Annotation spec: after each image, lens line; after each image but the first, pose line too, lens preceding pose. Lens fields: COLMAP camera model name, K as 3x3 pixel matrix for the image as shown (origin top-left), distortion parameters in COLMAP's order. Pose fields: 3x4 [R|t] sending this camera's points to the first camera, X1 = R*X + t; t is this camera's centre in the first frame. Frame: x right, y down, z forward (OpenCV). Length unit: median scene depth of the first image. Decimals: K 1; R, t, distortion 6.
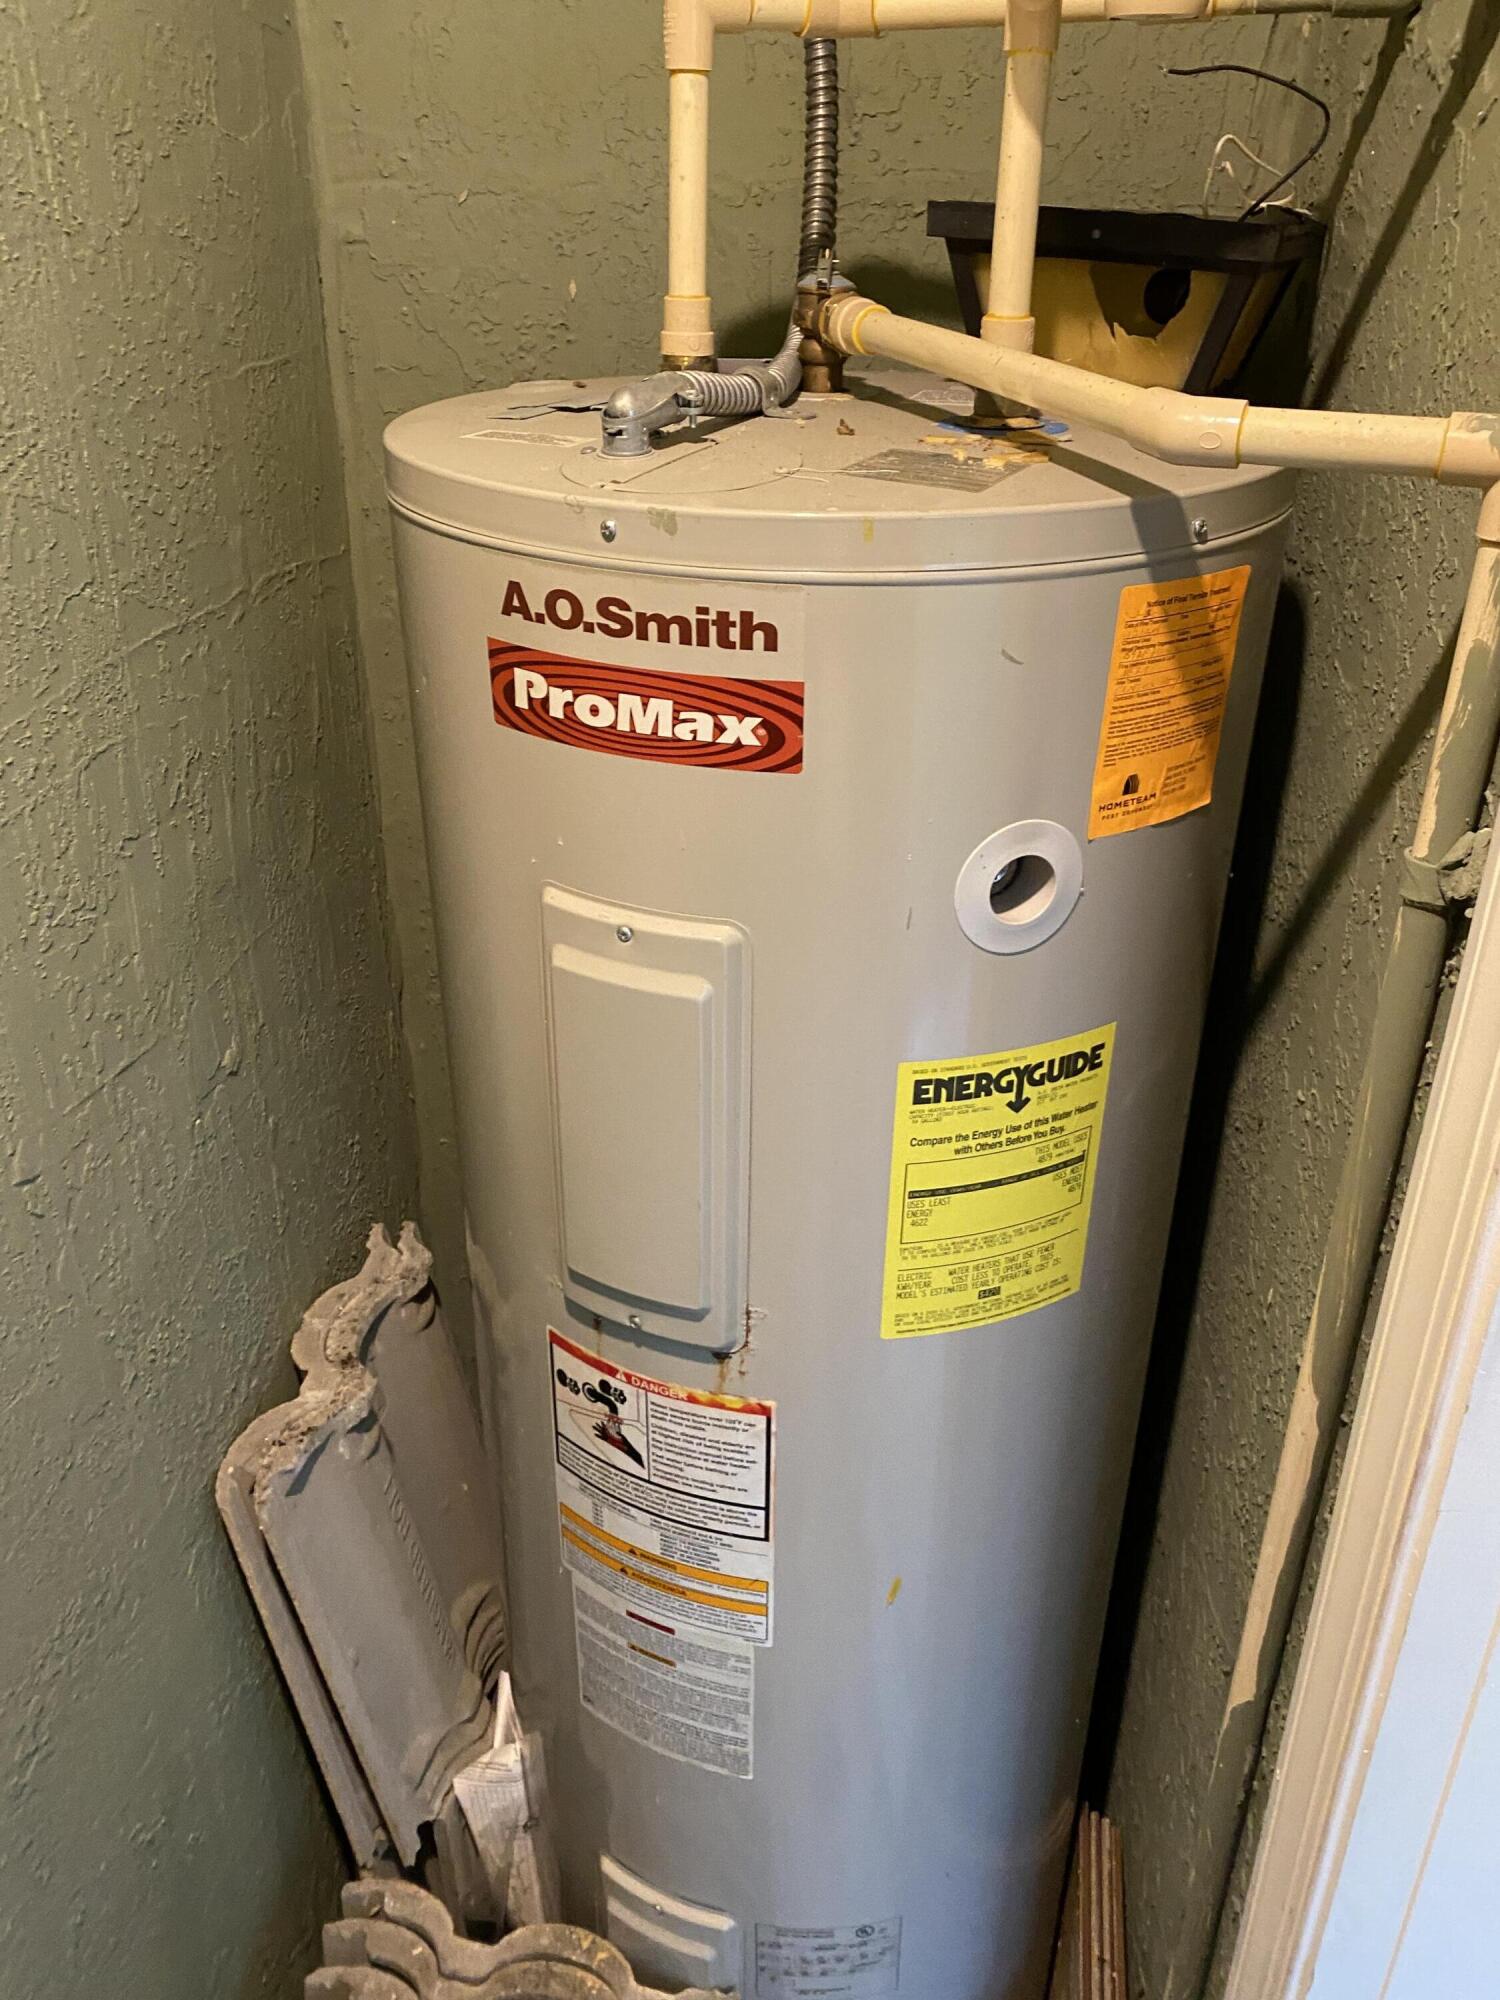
lens RADIAL K [[1627.3, 0, 760.6], [0, 1627.3, 1006.0], [0, 0, 1]] dist [0.076677, -0.062705]
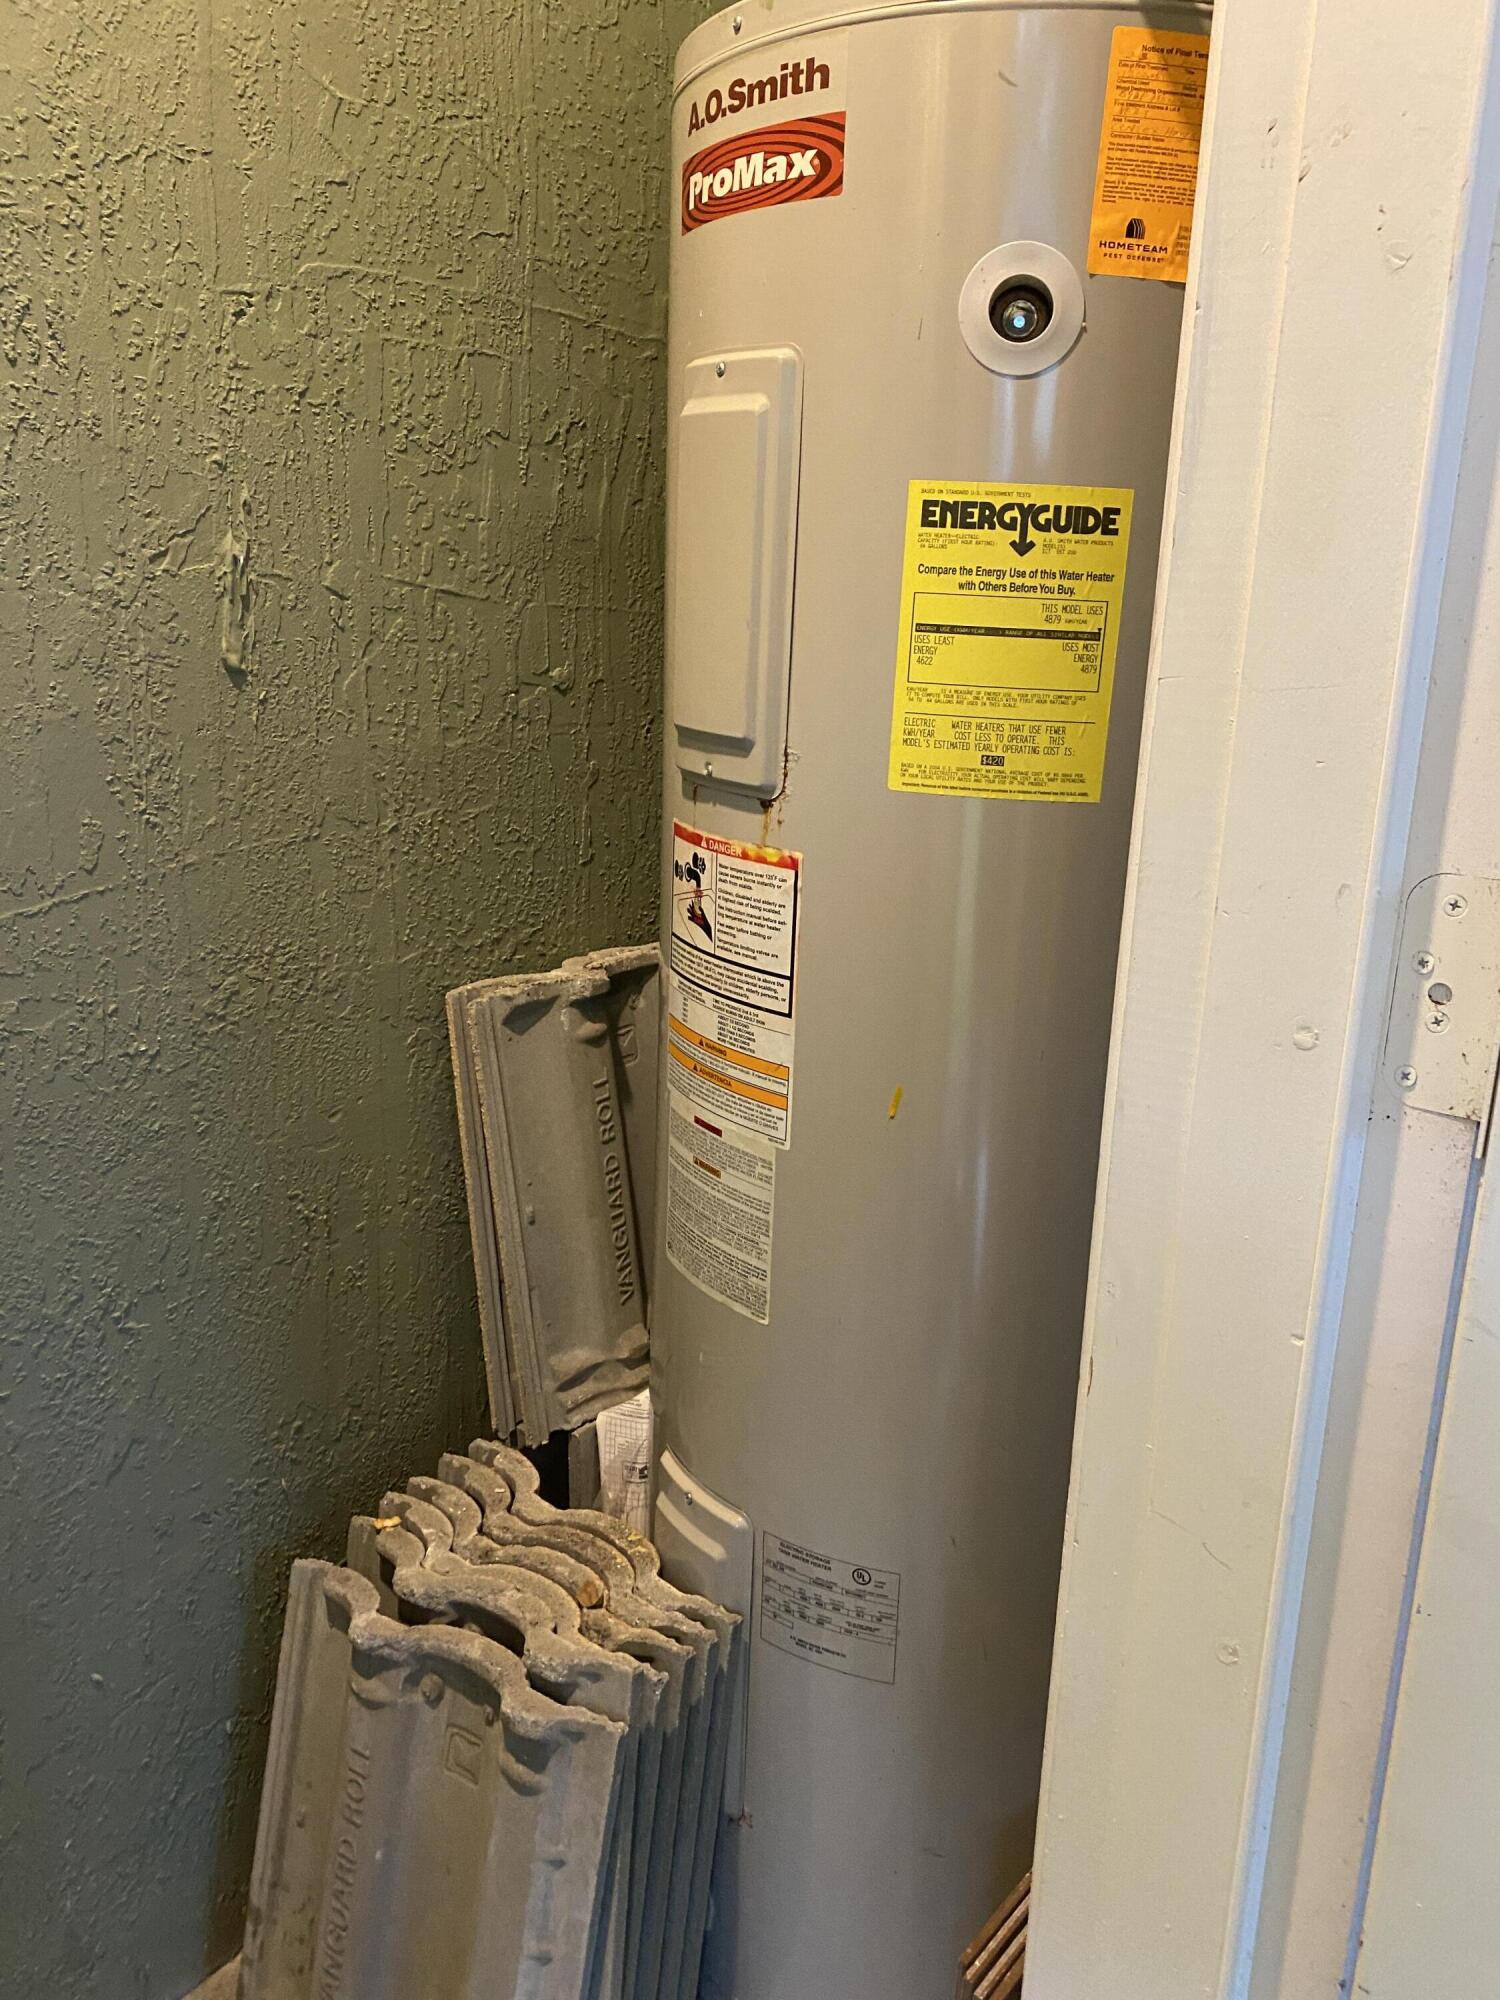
lens RADIAL K [[1627.3, 0, 760.6], [0, 1627.3, 1006.0], [0, 0, 1]] dist [0.076677, -0.062705]
pose [[0.865216, 0.134547, -0.483009, 0.590330], [-0.269274, 0.937303, -0.221256, 0.654126], [0.422956, 0.321496, 0.847200, 0.081708]]
